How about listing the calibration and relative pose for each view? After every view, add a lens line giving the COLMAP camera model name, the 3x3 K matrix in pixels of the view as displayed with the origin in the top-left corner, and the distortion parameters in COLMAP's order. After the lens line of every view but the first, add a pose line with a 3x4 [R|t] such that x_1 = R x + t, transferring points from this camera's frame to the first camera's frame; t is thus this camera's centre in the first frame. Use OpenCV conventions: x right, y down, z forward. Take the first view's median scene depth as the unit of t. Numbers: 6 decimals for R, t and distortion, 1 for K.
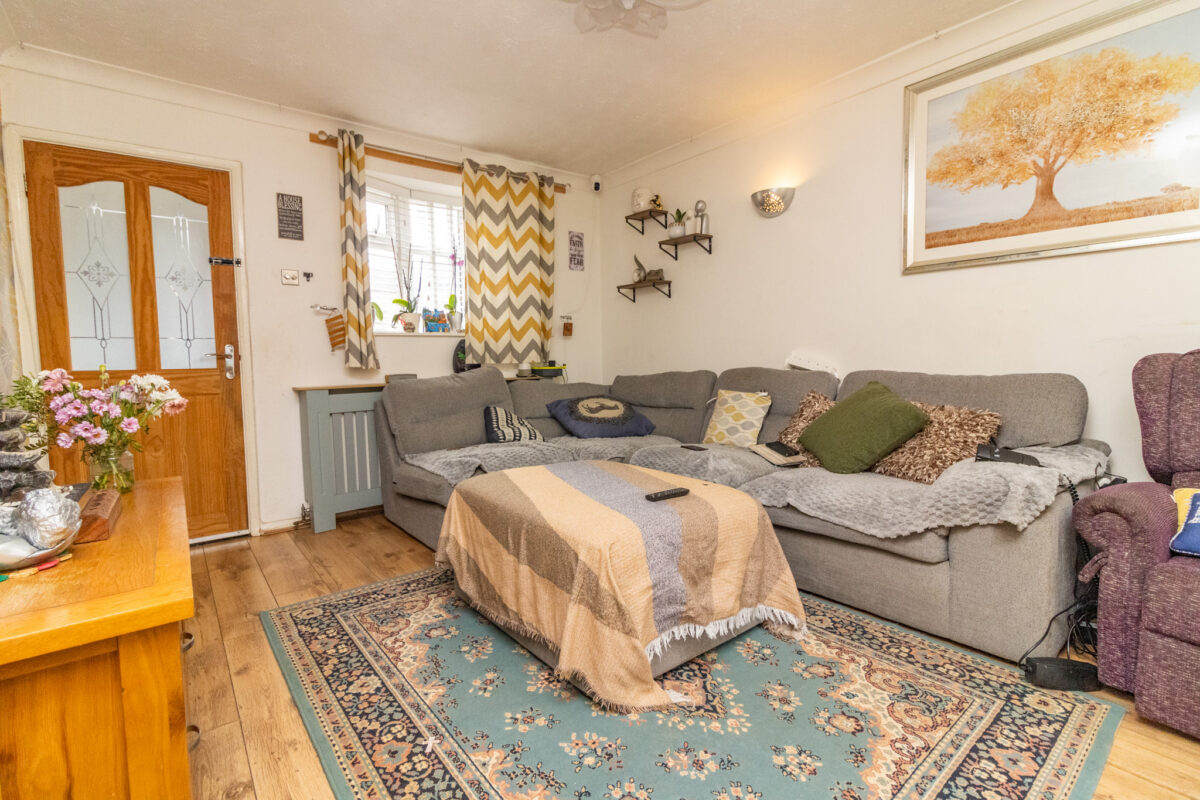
lens RADIAL K [[550.8, 0, 601.2], [0, 550.8, 393.4], [0, 0, 1]] dist [0.002196, 0.000809]
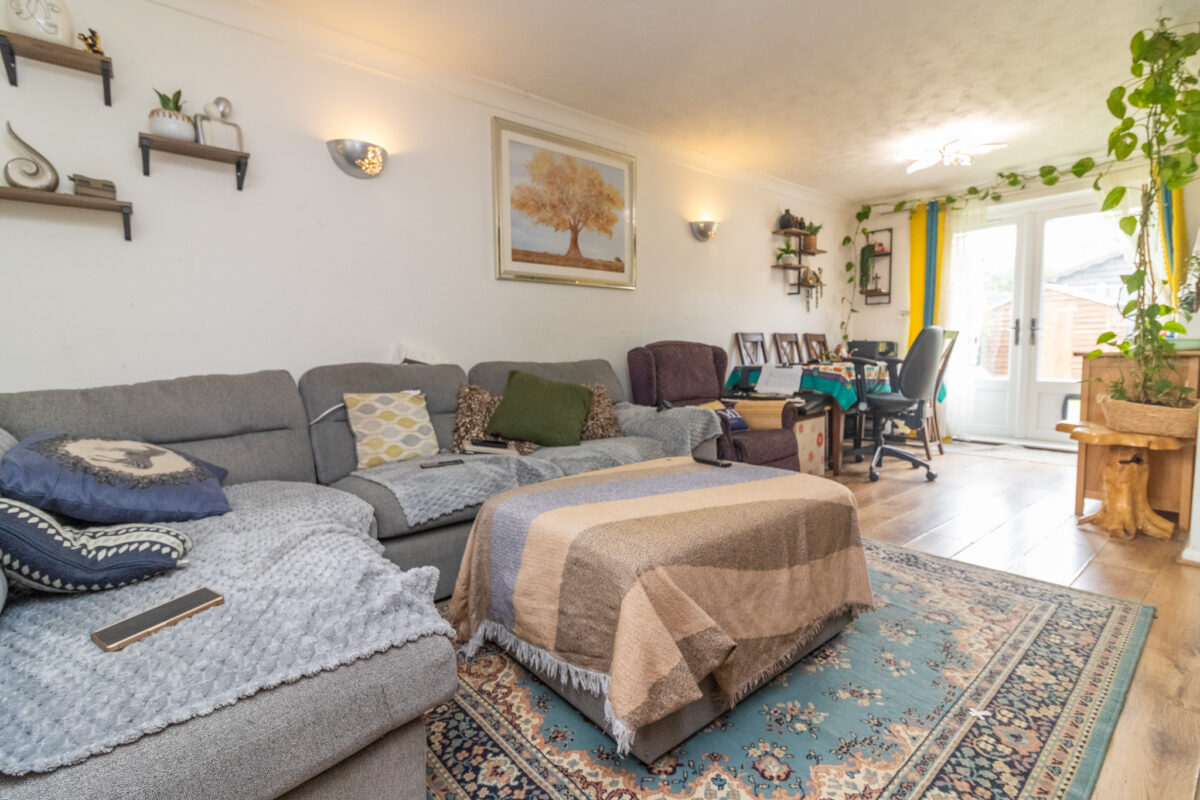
lens RADIAL K [[550.8, 0, 599.8], [0, 550.8, 392.6], [0, 0, 1]] dist [0.002196, 0.000809]
pose [[-0.017769, -0.058730, 0.998116, -0.614426], [0.084199, 0.994639, 0.060024, -0.028077], [-0.996291, 0.085106, -0.012729, 0.803974]]
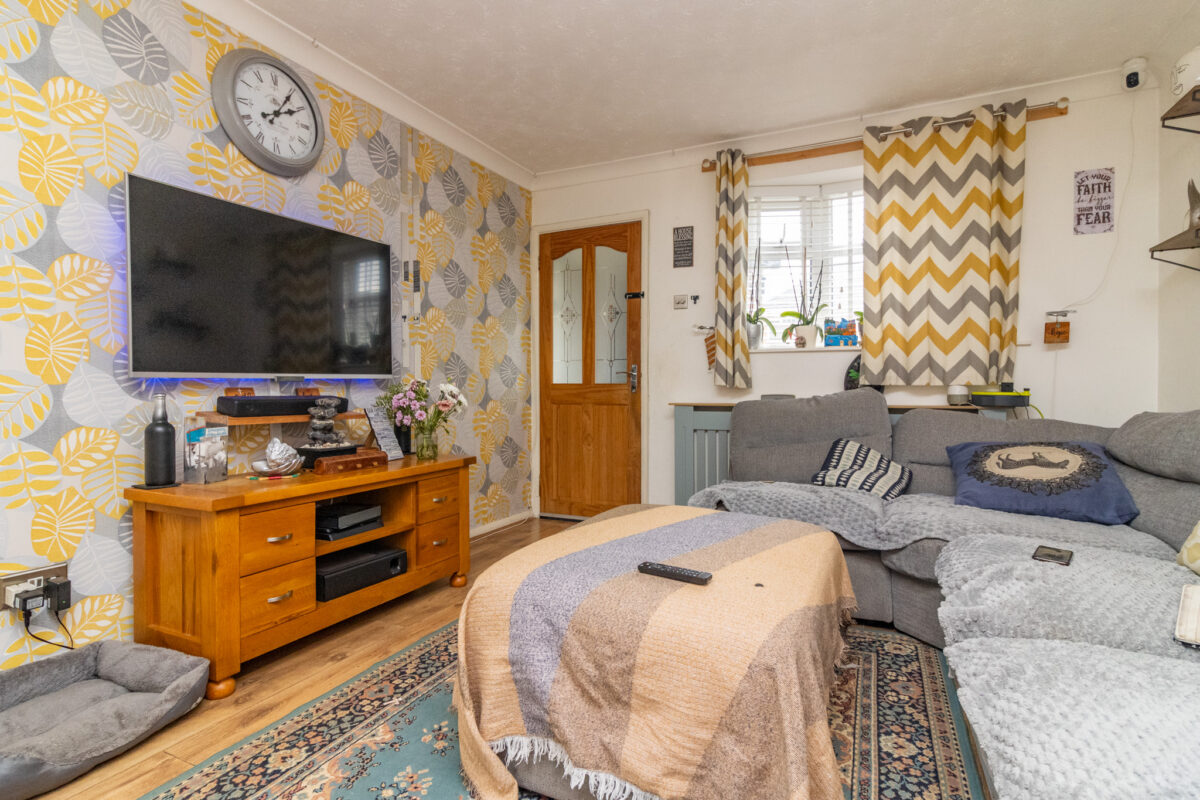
lens RADIAL K [[596.2, 0, 599.2], [0, 596.2, 393.9], [0, 0, 1]] dist [0.001585, 0.000404]
pose [[0.441373, 0.030562, -0.896803, 0.485644], [-0.067539, 0.997716, 0.000760, -0.021087], [0.894778, 0.060234, 0.442429, 0.387165]]
